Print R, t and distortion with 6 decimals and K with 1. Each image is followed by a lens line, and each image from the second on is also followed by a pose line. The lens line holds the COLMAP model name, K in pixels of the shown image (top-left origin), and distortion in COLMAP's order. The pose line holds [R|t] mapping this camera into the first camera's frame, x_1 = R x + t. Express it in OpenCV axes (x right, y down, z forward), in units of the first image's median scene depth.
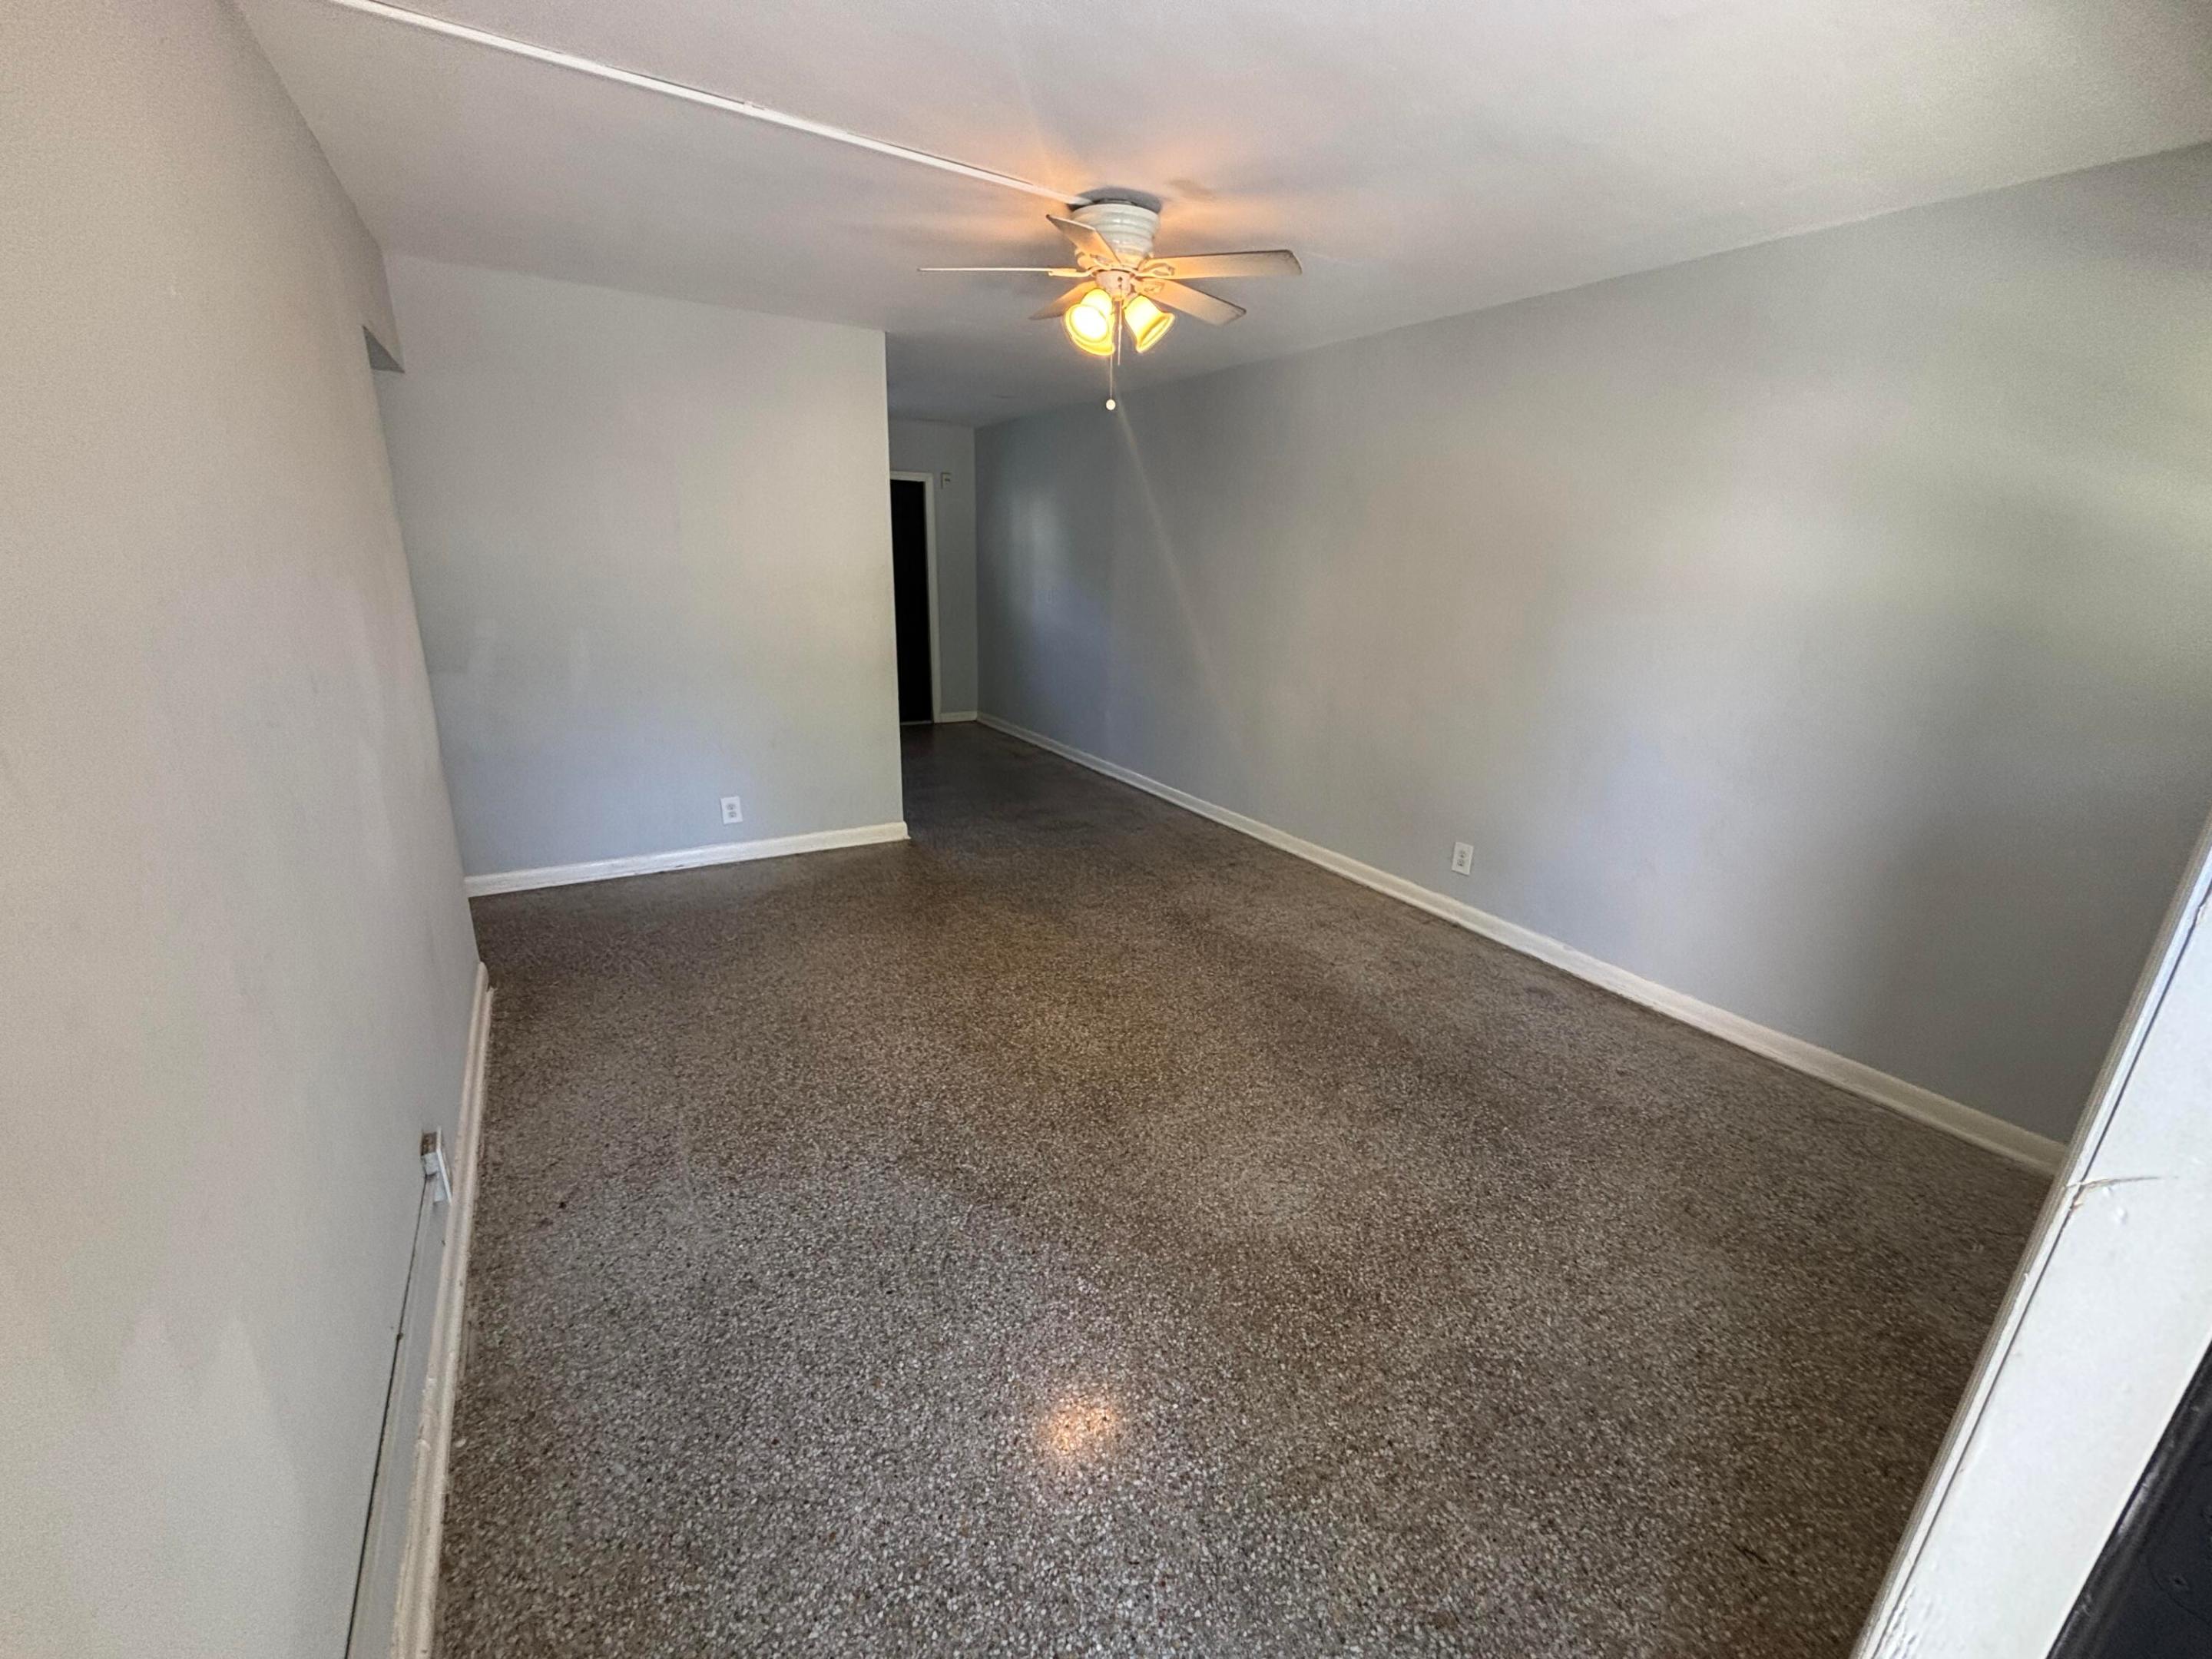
lens RADIAL K [[881.3, 0, 1113.5], [0, 881.3, 843.2], [0, 0, 1]] dist [0.005566, -0.002006]
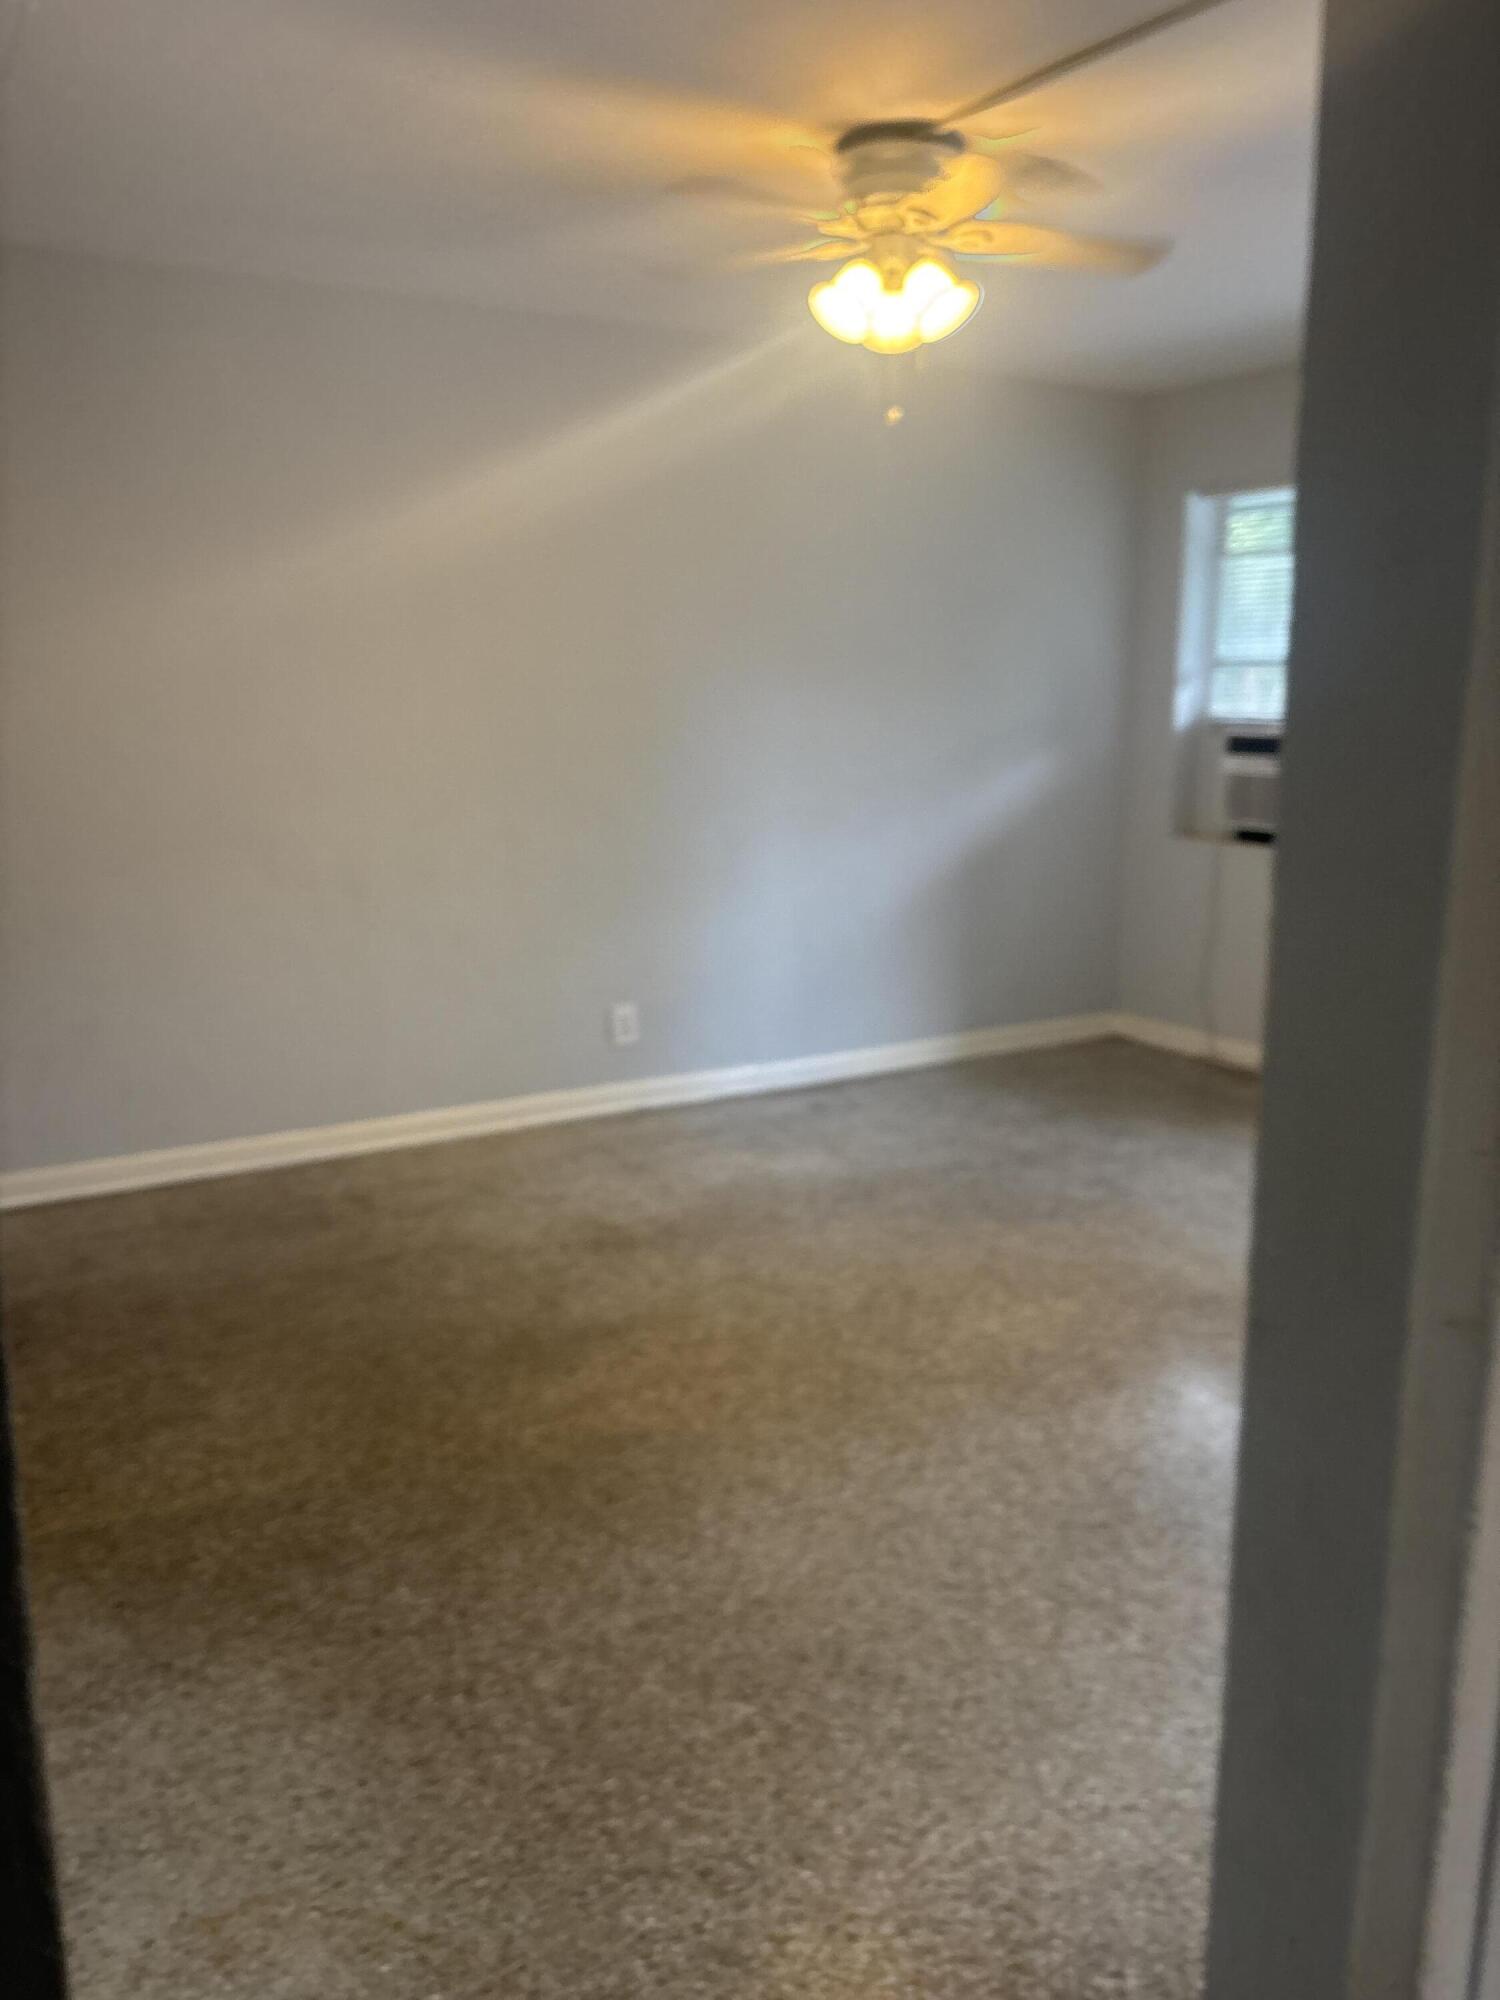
lens RADIAL K [[1531.8, 0, 751.8], [0, 1531.8, 1003.8], [0, 0, 1]] dist [0.002695, -0.002146]
pose [[0.011170, -0.241529, 0.970329, -0.872973], [0.313210, 0.922402, 0.225993, -0.263208], [-0.949618, 0.301393, 0.085953, 0.784105]]
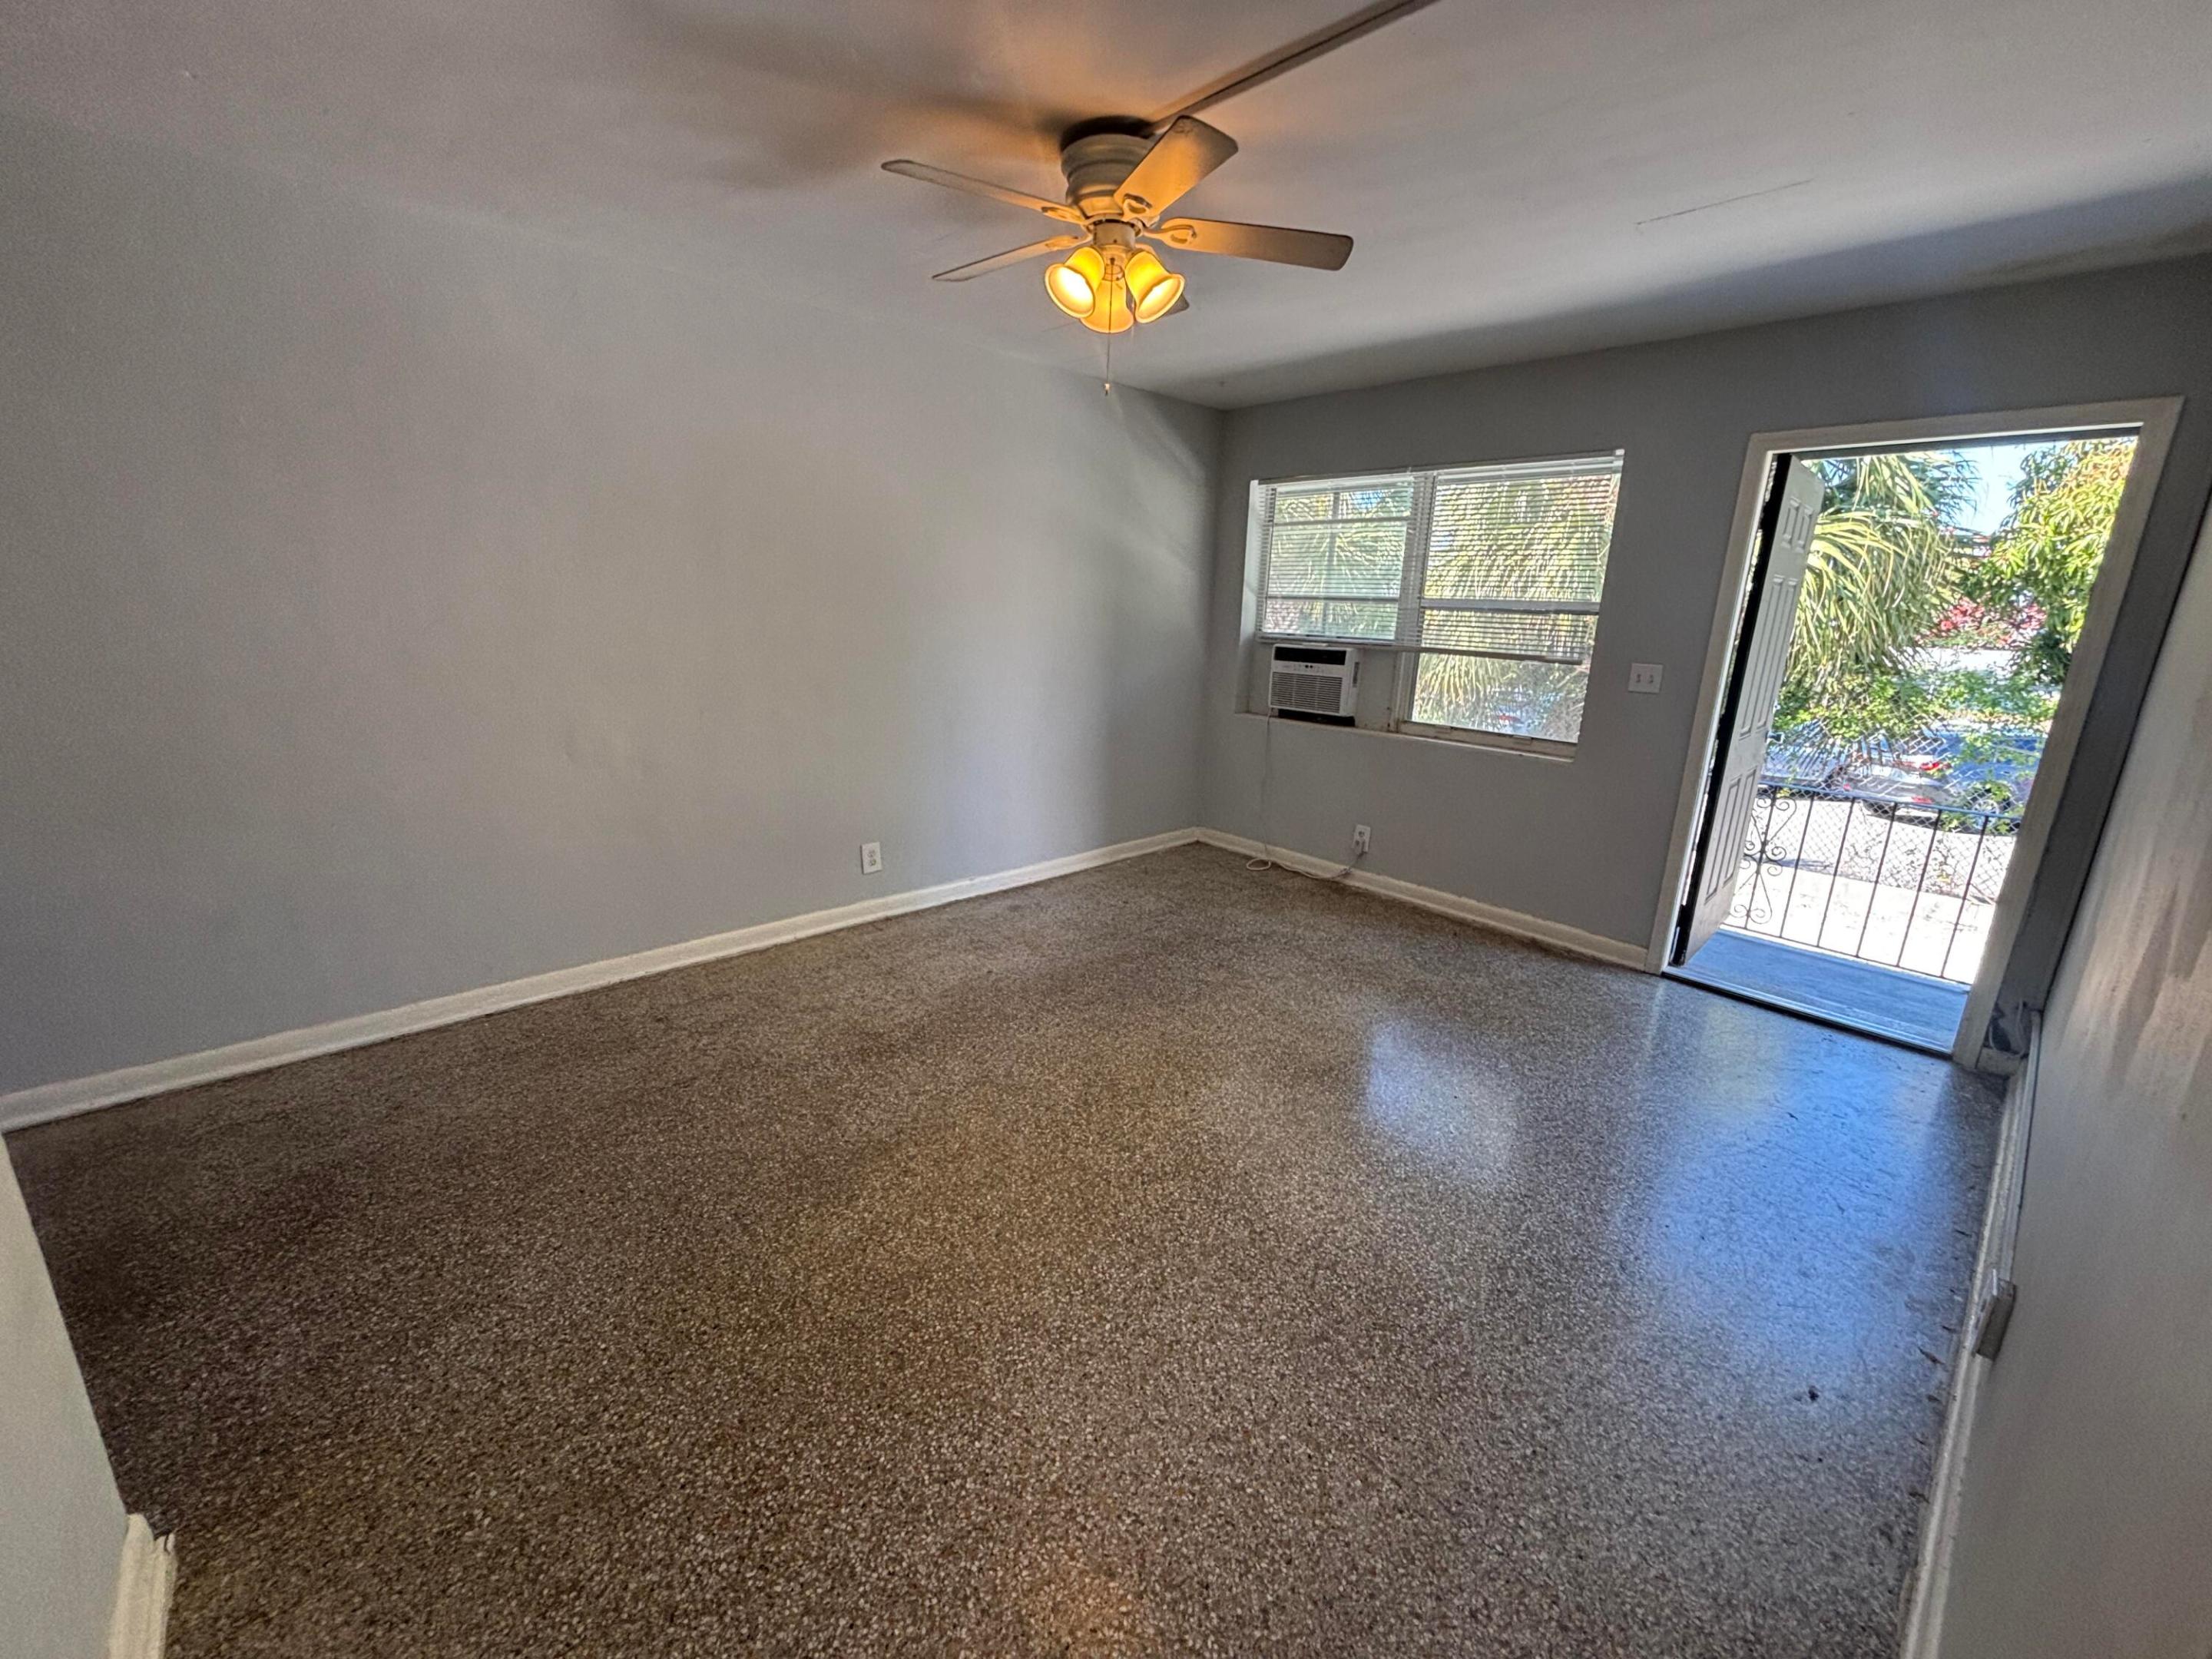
lens RADIAL K [[881.3, 0, 1108.5], [0, 881.3, 831.3], [0, 0, 1]] dist [0.005566, -0.002006]
pose [[-0.189010, -0.294071, 0.936909, -0.609054], [0.275381, 0.899947, 0.338024, -0.281676], [-0.942571, 0.321897, -0.089118, 0.827448]]
